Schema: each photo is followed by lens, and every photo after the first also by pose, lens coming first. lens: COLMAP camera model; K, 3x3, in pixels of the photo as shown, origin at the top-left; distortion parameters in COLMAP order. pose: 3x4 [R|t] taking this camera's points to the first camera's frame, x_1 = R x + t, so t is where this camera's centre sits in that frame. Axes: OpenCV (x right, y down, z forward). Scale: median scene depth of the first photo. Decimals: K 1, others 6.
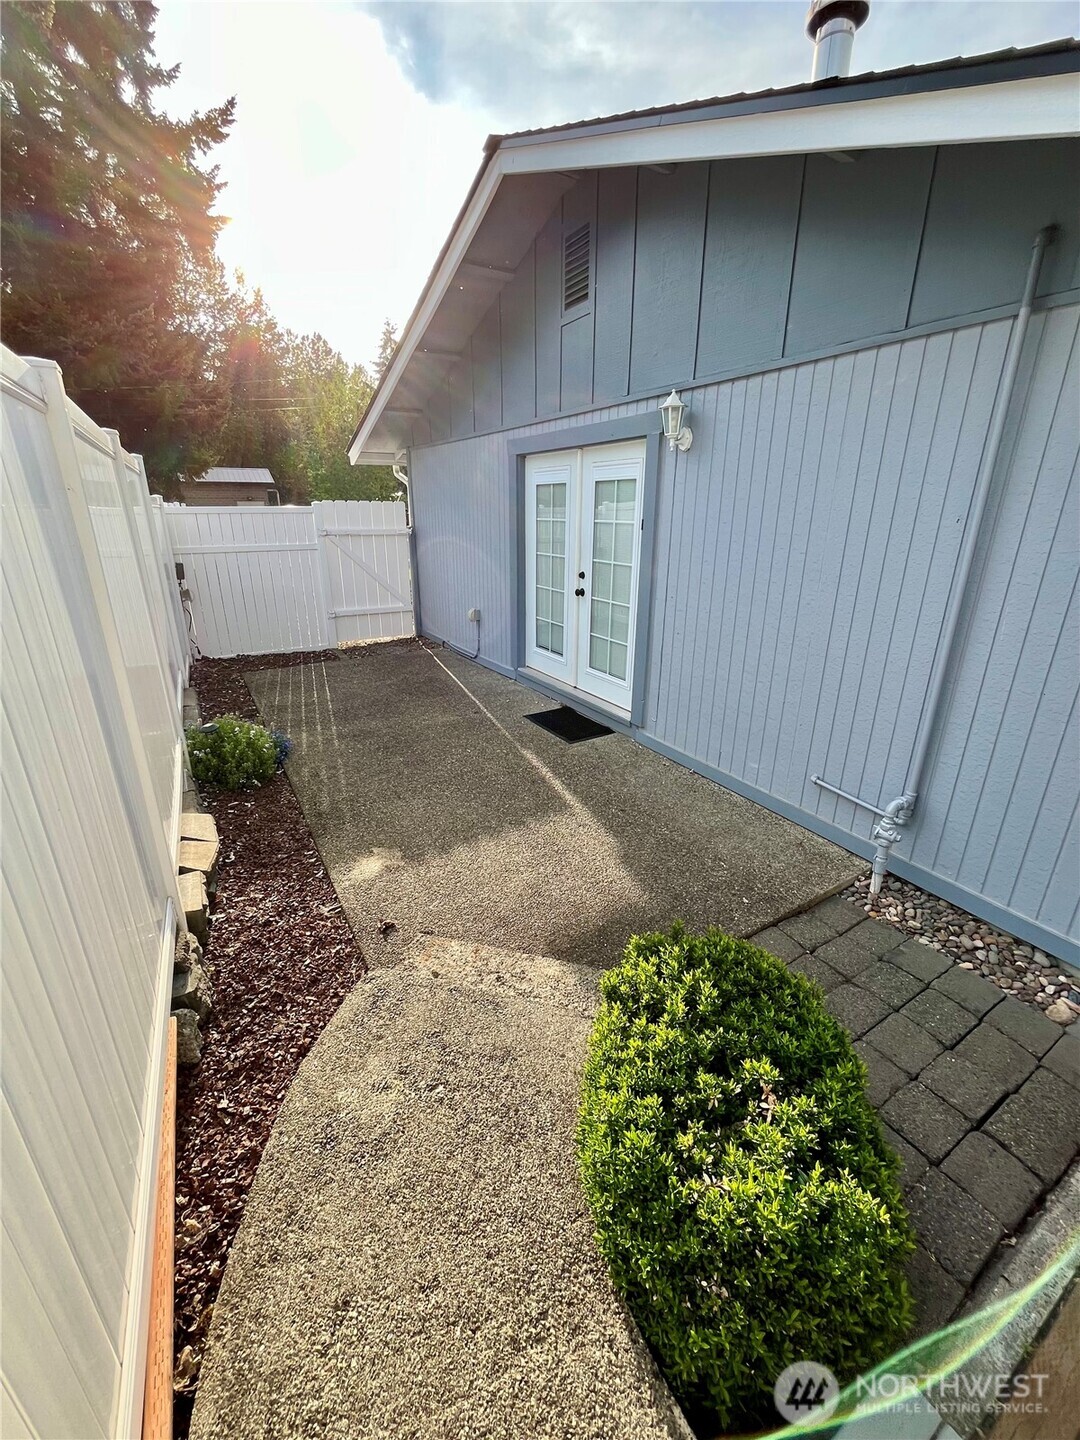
lens RADIAL K [[574.4, 0, 540.0], [0, 574.4, 720.0], [0, 0, 1]] dist [0.001207, 0.000117]
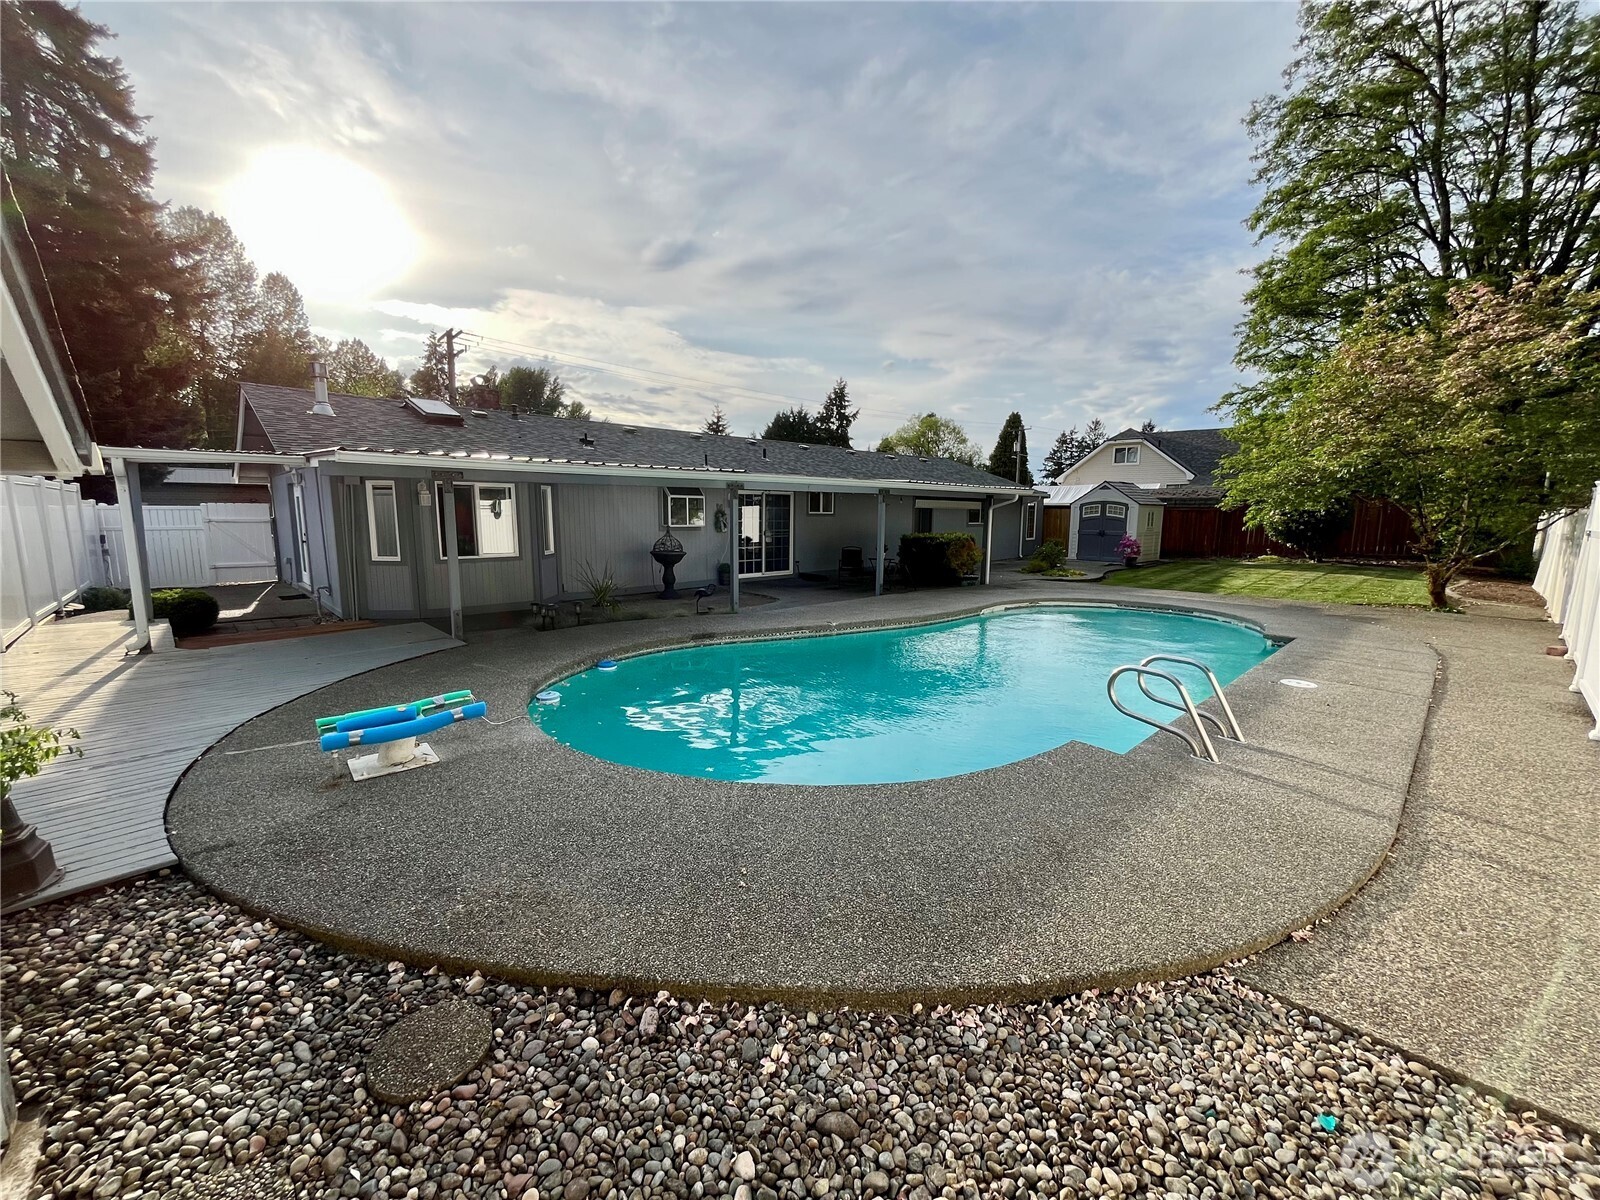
lens RADIAL K [[638.2, 0, 800.0], [0, 638.2, 600.0], [0, 0, 1]] dist [0.001207, 0.000117]
pose [[0.973420, -0.046492, 0.224259, 0.124999], [0.091561, 0.976523, -0.194984, 0.061398], [-0.209929, 0.210335, 0.954824, -0.161272]]
